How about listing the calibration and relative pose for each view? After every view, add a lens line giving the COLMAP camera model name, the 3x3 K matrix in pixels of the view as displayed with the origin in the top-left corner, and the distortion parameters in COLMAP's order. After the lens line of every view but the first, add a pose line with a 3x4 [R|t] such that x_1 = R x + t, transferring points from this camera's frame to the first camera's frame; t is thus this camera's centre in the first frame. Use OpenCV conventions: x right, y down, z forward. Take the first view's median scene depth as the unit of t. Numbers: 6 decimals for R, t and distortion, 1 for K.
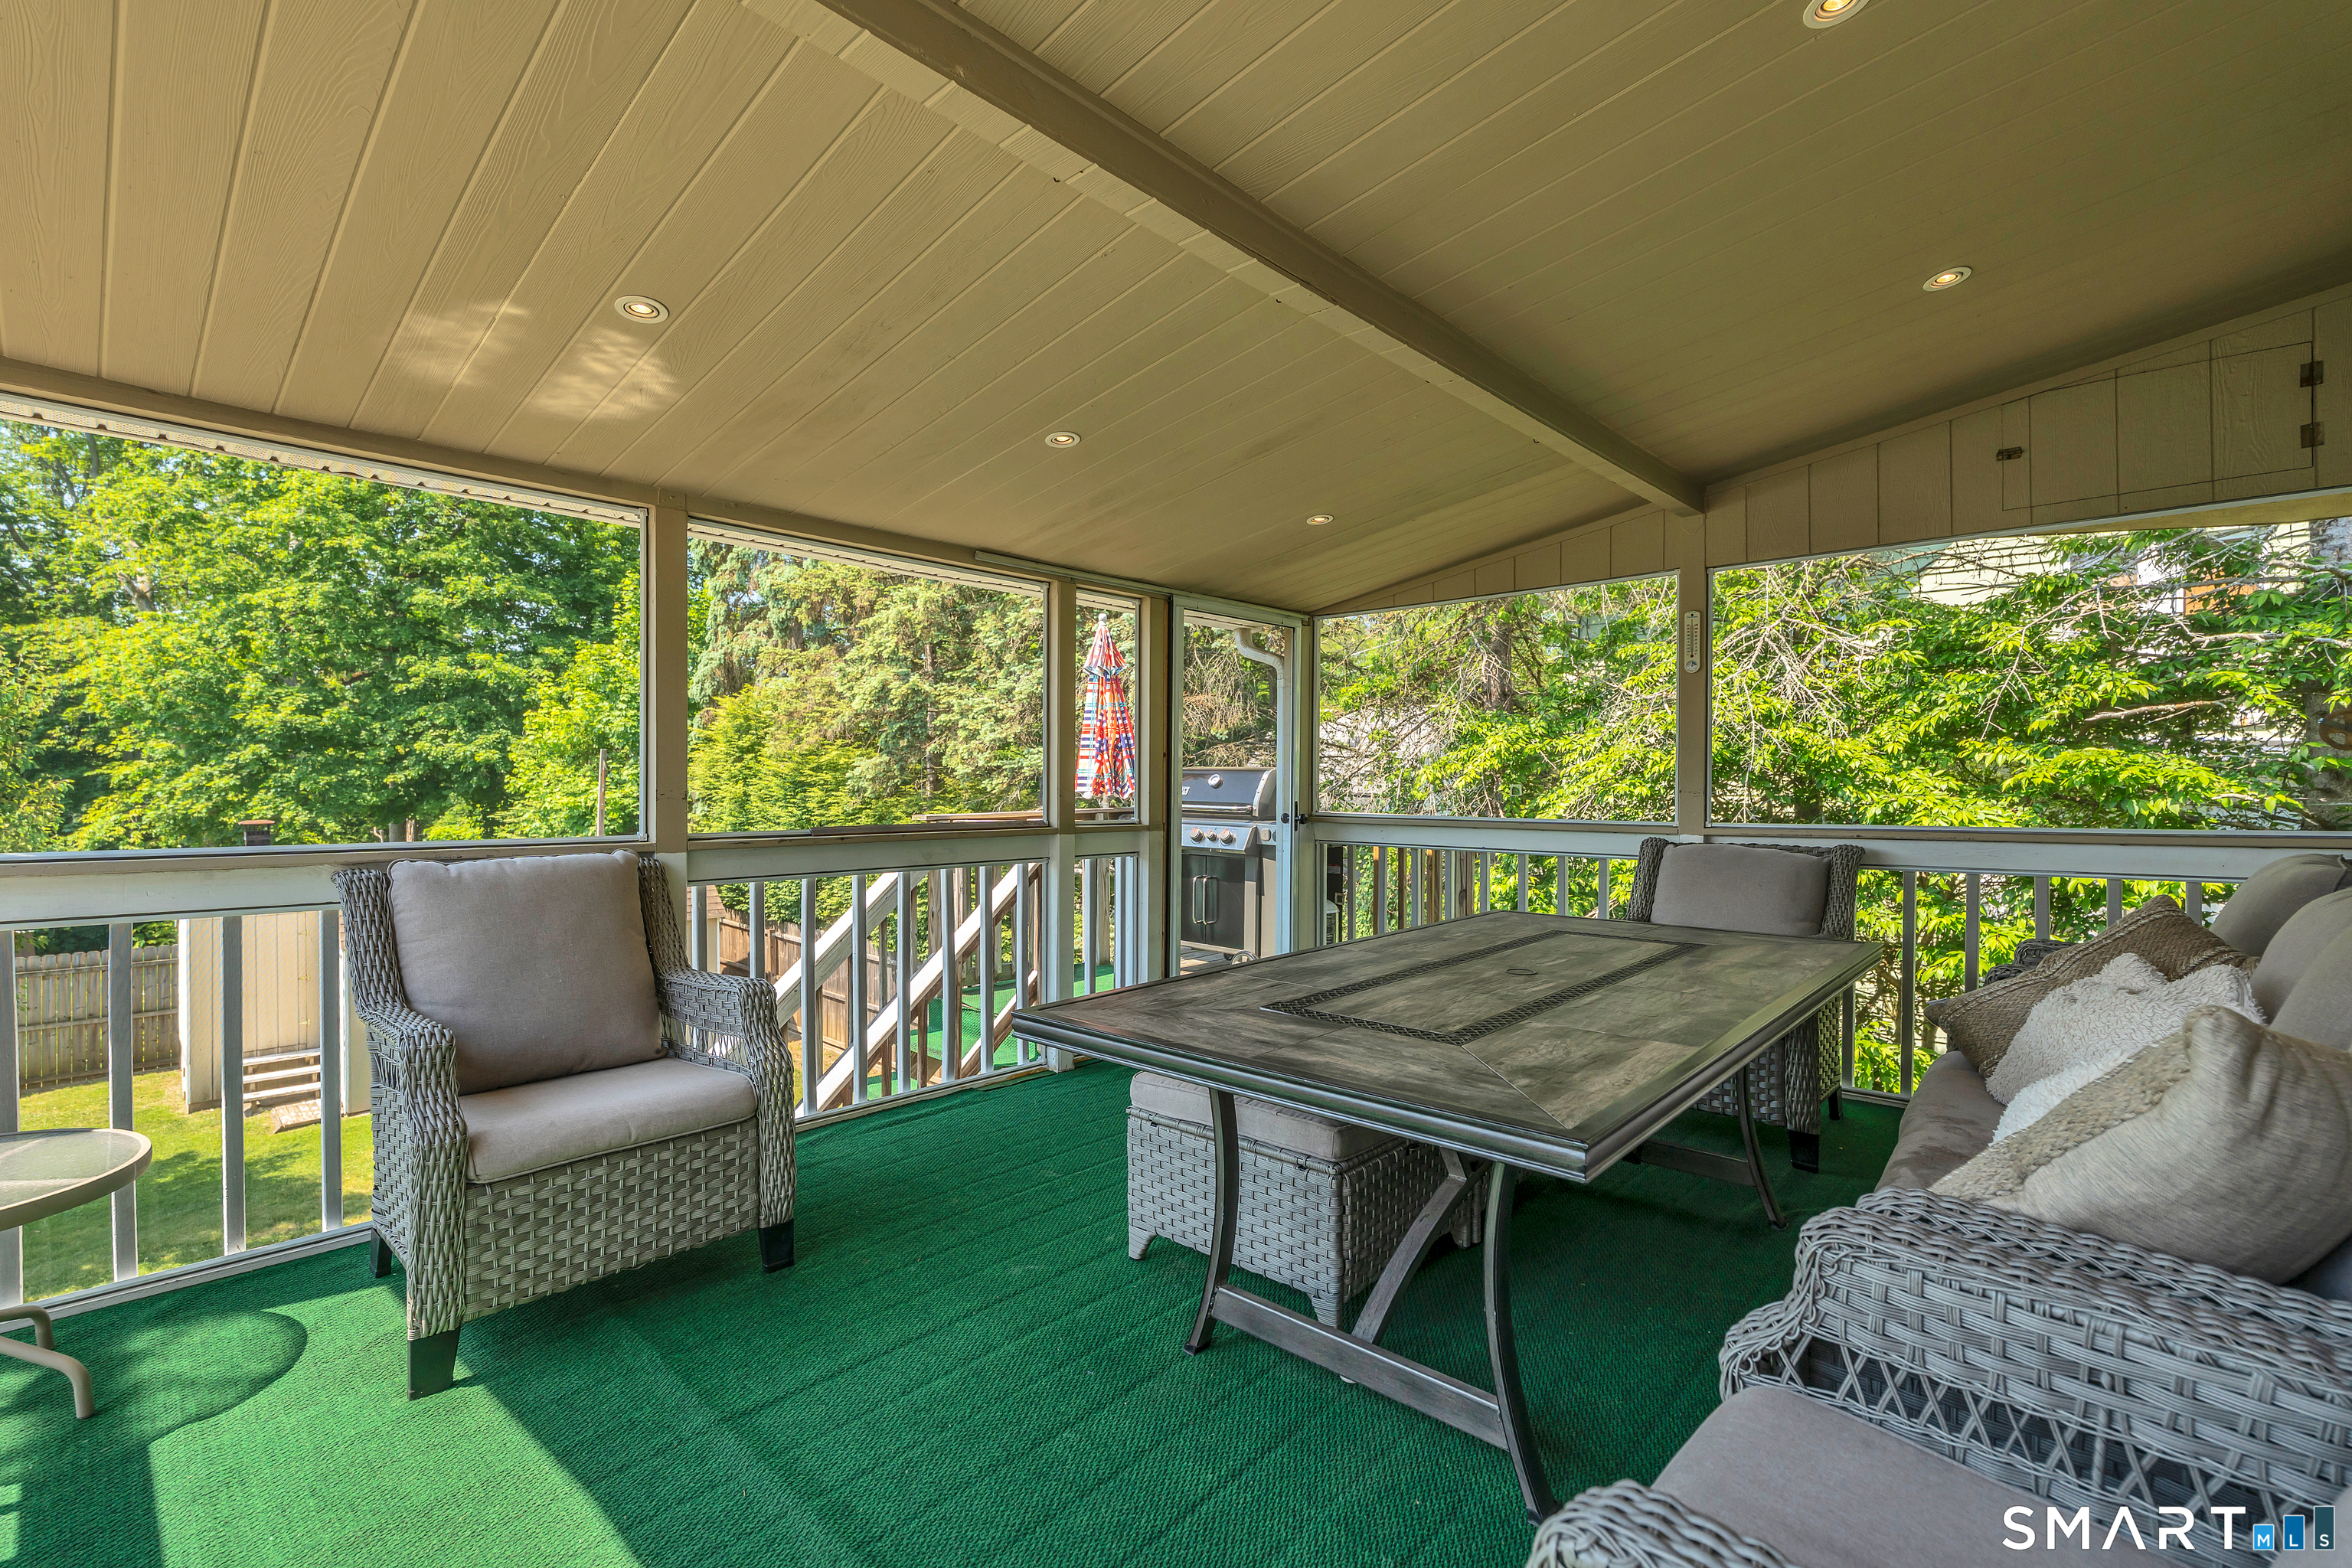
lens RADIAL K [[1036.2, 0, 1174.9], [0, 1036.2, 787.4], [0, 0, 1]] dist [-0.006249, 0.000626]
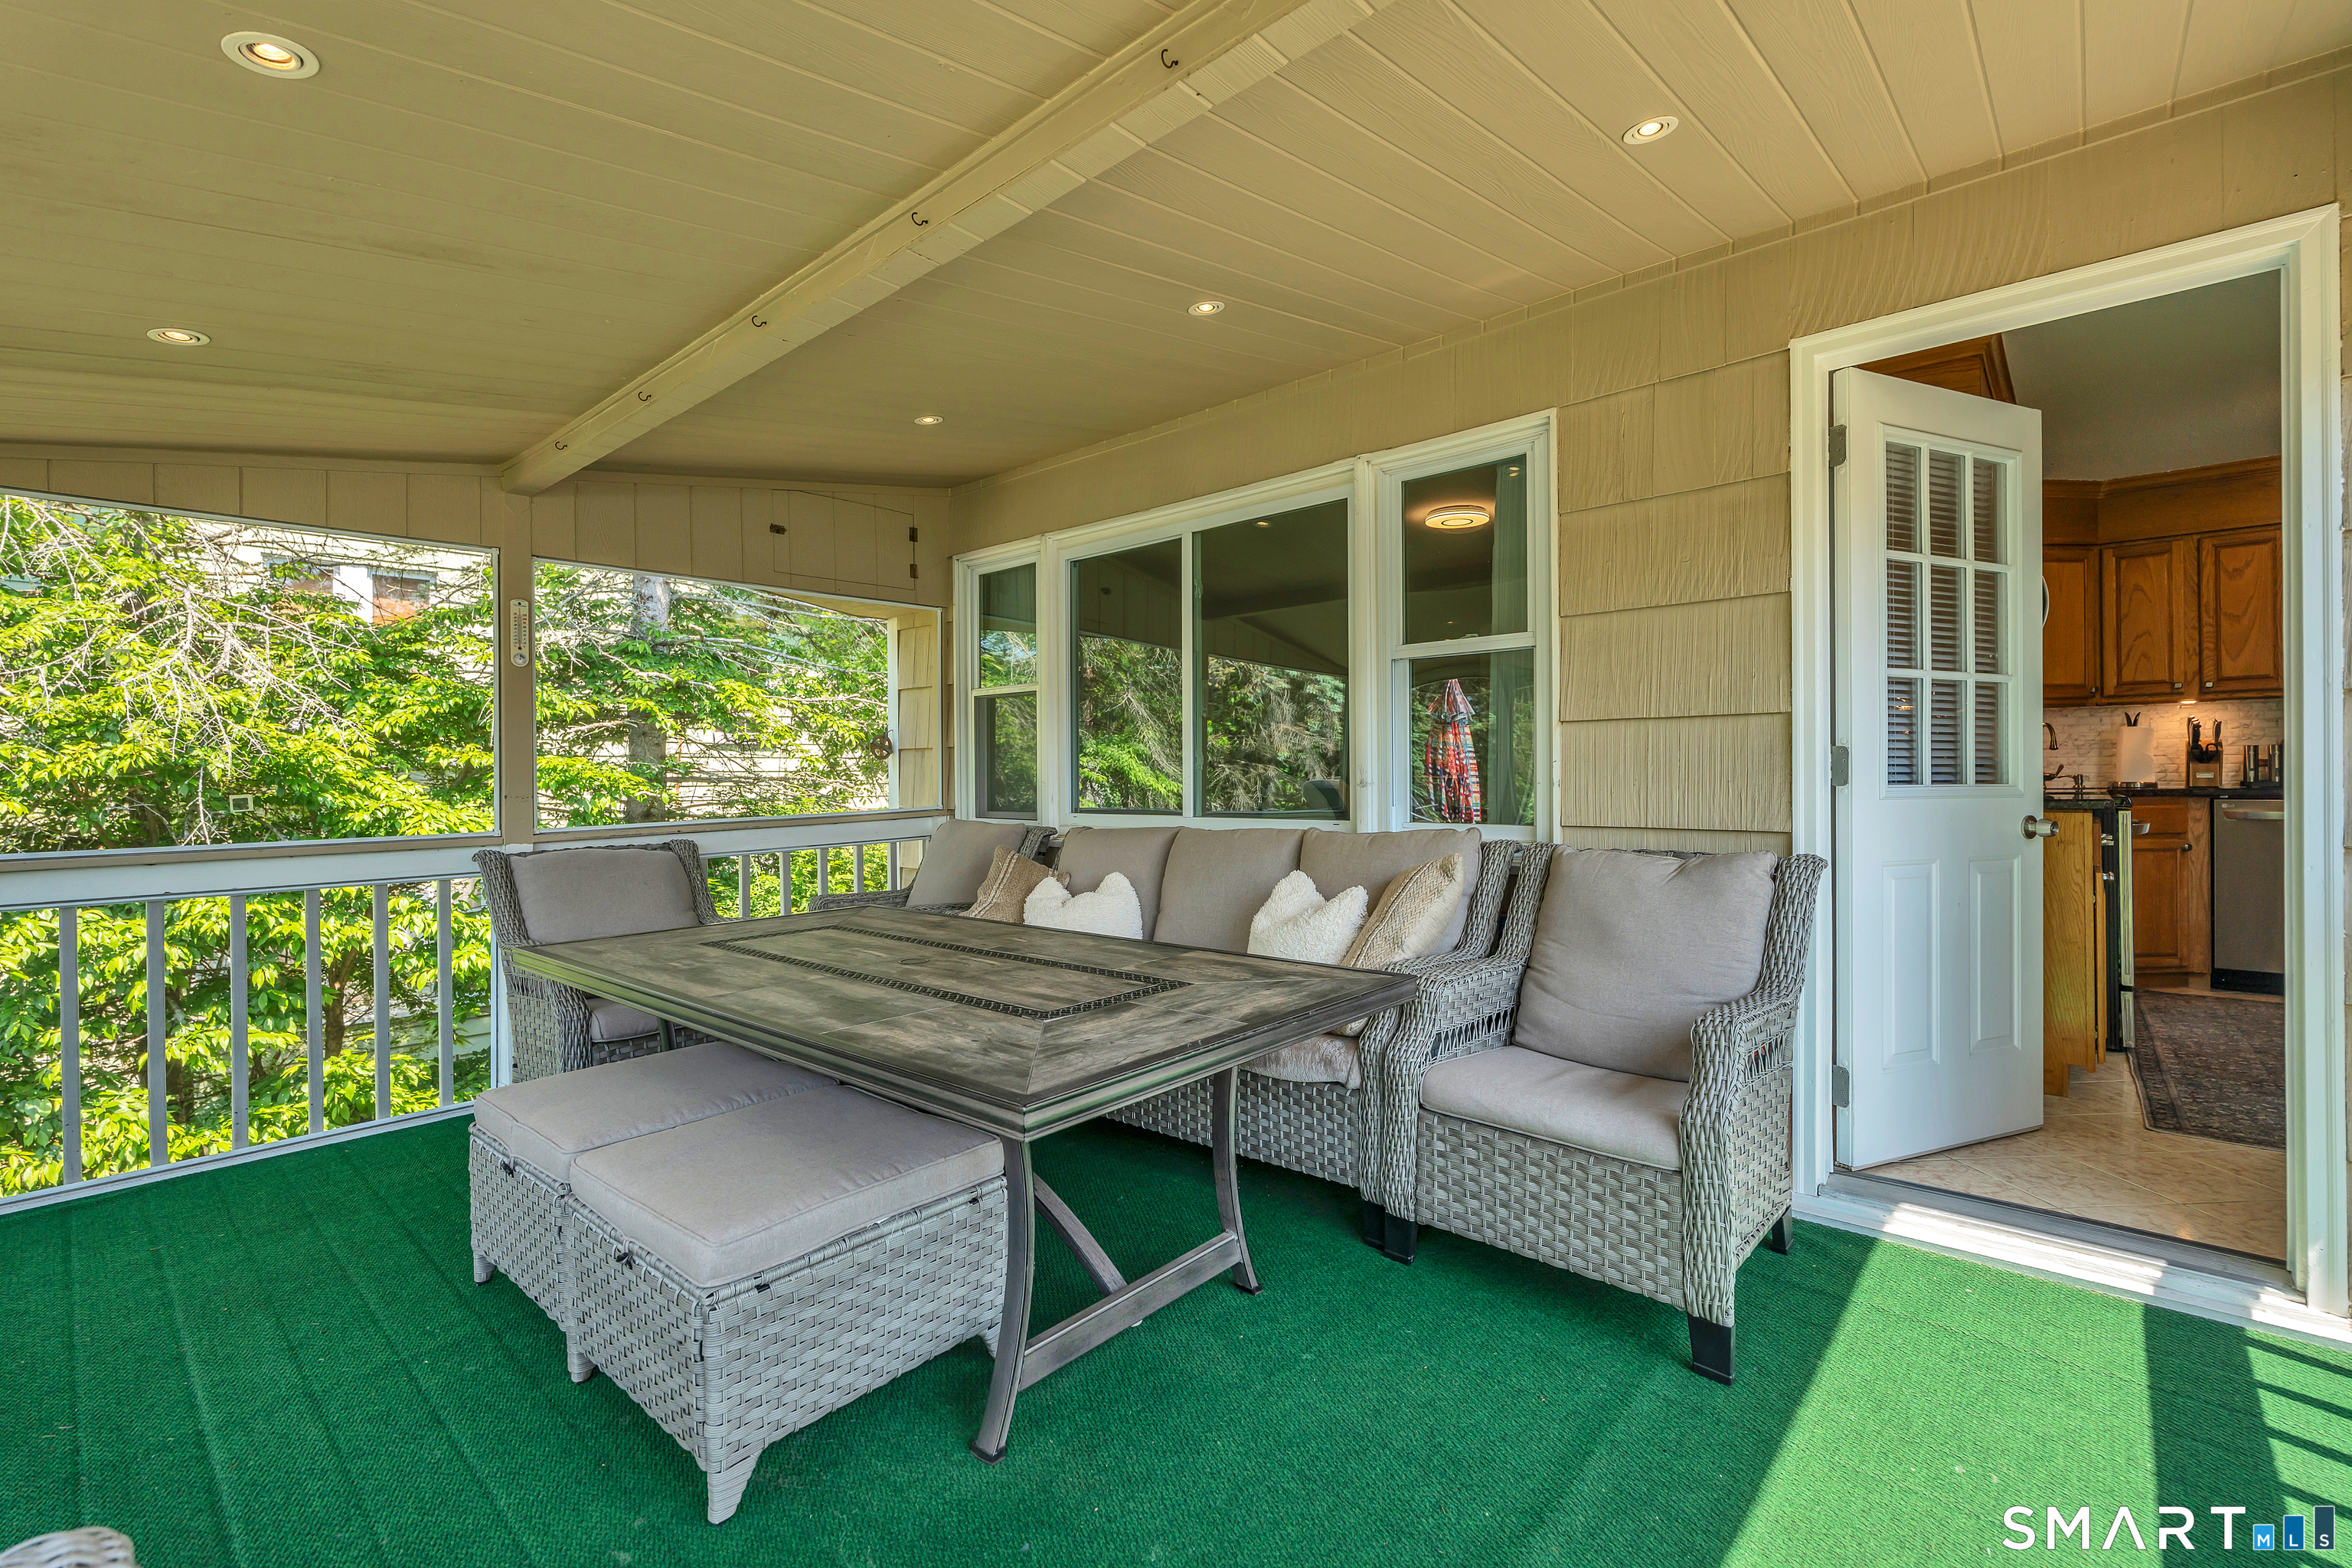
lens RADIAL K [[1036.2, 0, 1174.9], [0, 1036.2, 787.4], [0, 0, 1]] dist [-0.006249, 0.000626]
pose [[-0.016390, -0.013960, 0.999768, -0.444460], [0.020454, 0.999689, 0.014294, -0.005207], [-0.999656, 0.020683, -0.016100, 0.463076]]
